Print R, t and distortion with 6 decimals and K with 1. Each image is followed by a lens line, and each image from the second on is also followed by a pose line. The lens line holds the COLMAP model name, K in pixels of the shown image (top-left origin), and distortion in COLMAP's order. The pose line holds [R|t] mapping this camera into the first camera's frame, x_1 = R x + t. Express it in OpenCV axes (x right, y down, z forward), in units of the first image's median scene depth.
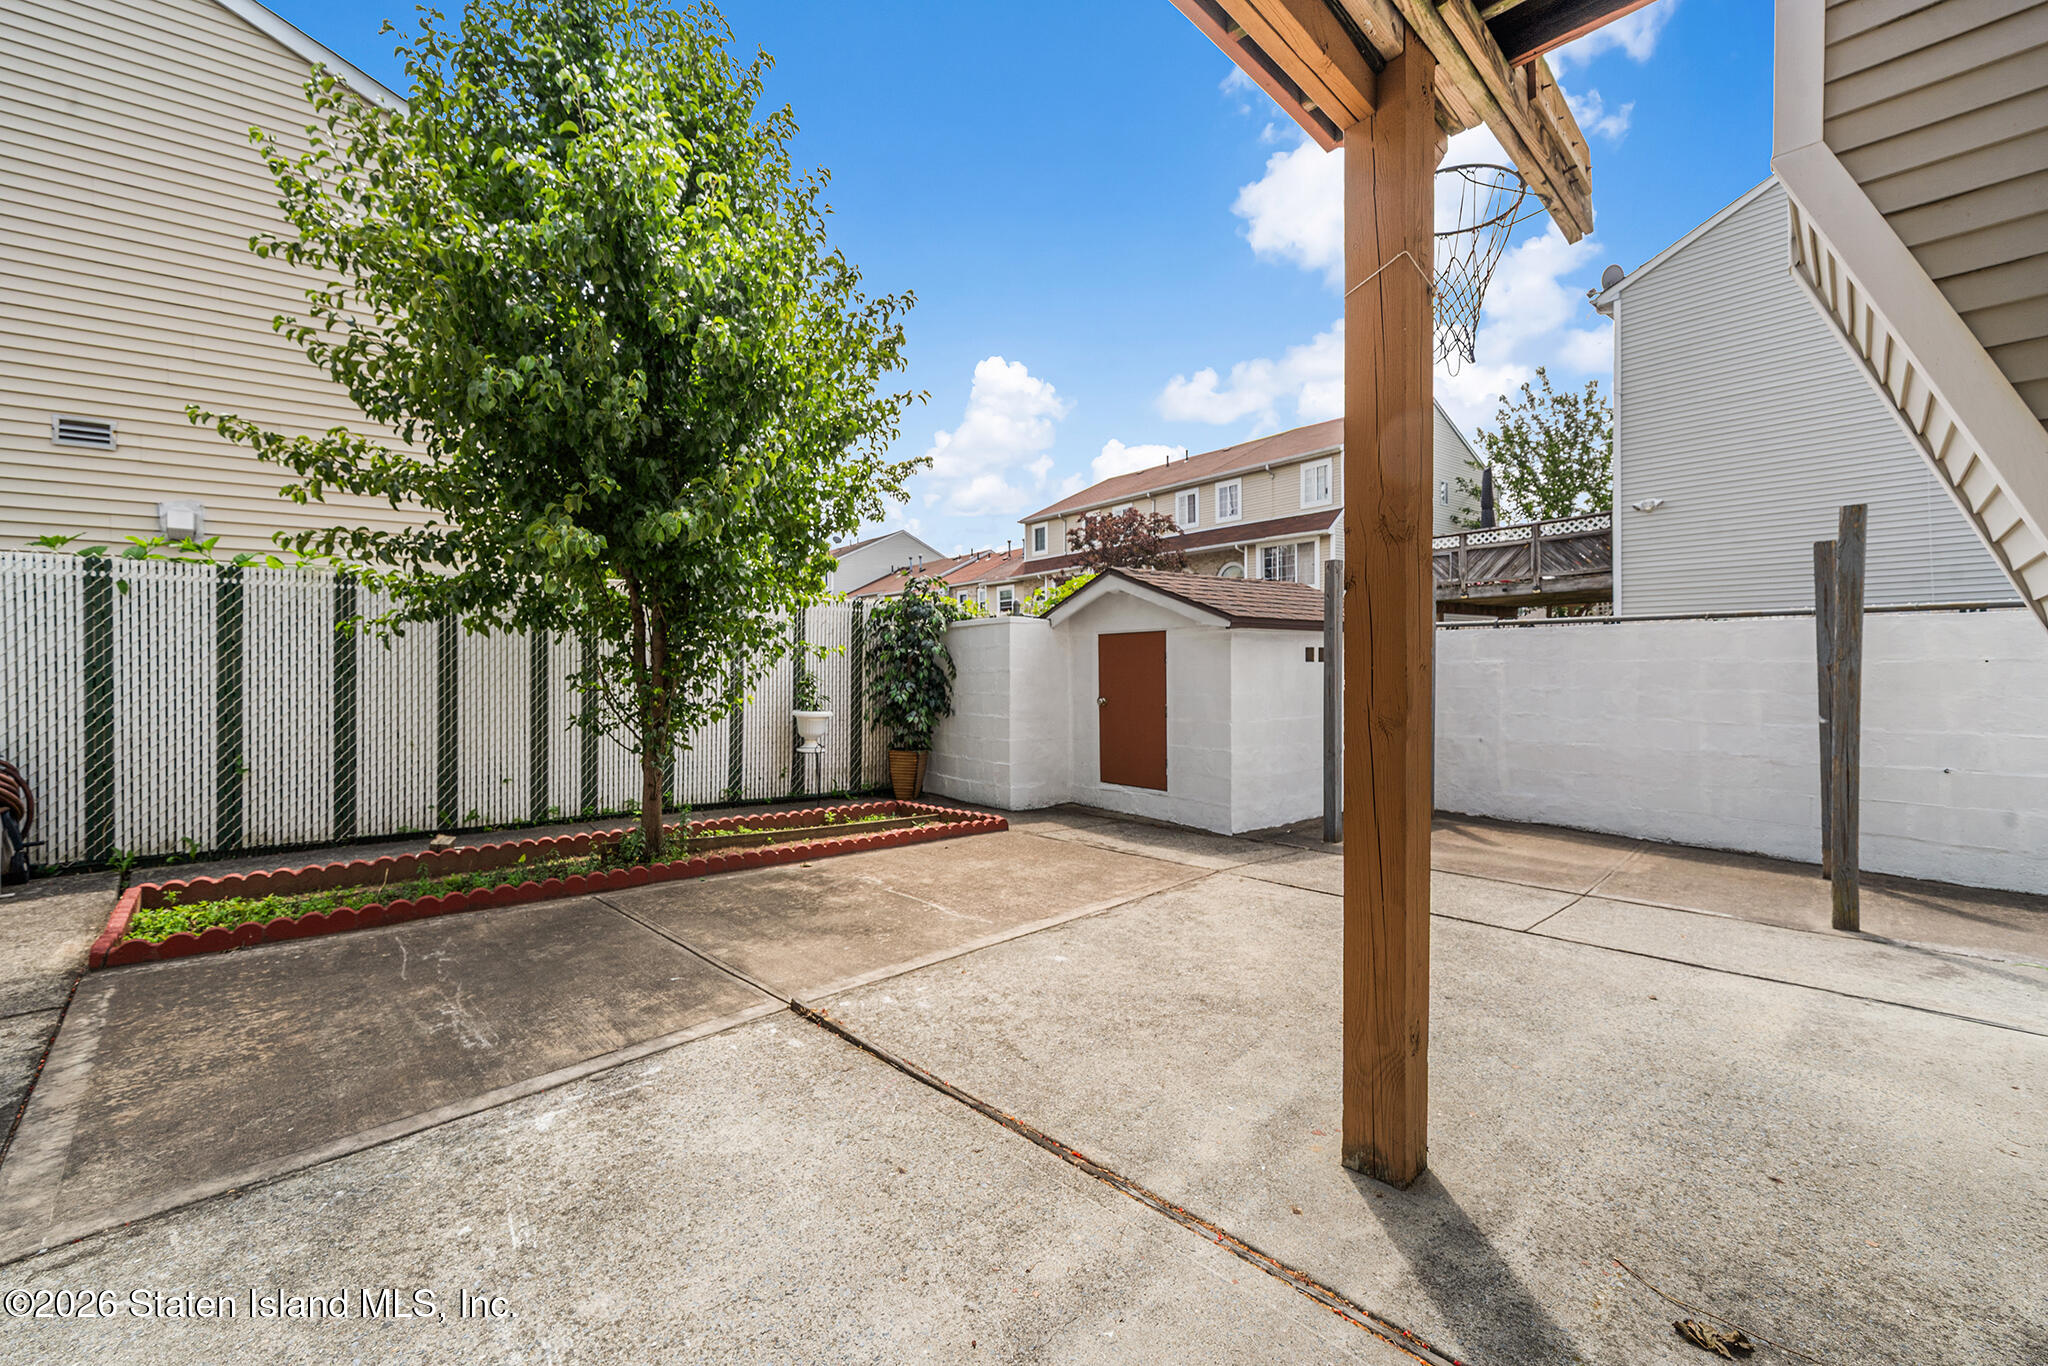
lens RADIAL K [[828.6, 0, 1021.6], [0, 828.6, 672.2], [0, 0, 1]] dist [-0.000598, 0.000421]
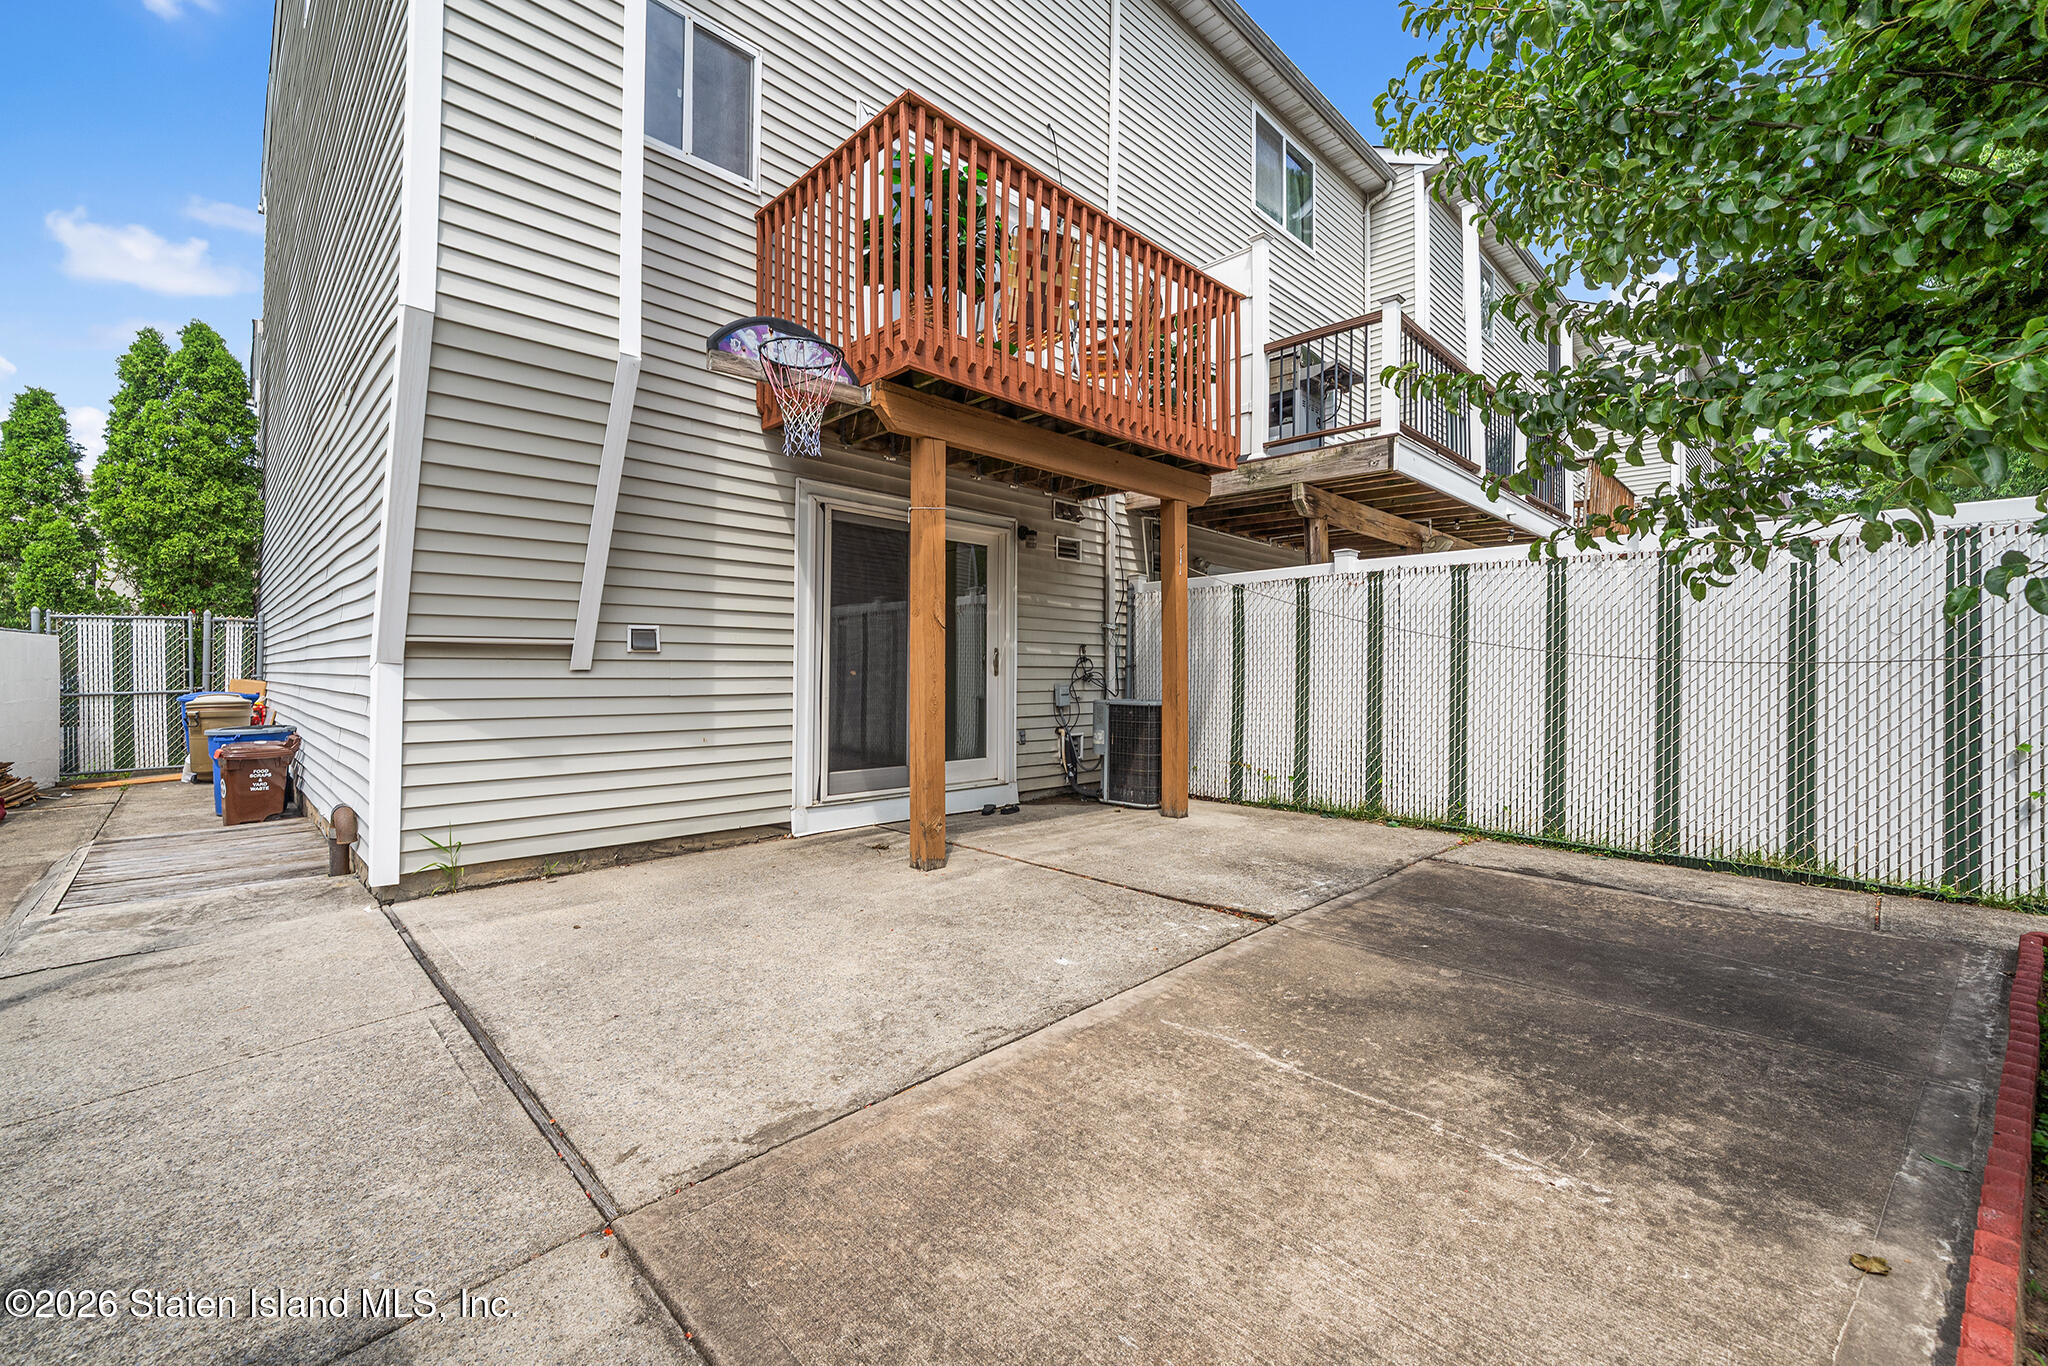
lens RADIAL K [[828.6, 0, 1021.5], [0, 828.6, 672.4], [0, 0, 1]] dist [-0.000598, 0.000421]
pose [[-0.999990, 0.002231, 0.003879, 0.084256], [0.002251, 0.999984, 0.005094, 0.010429], [-0.003868, 0.005103, -0.999979, 1.839303]]
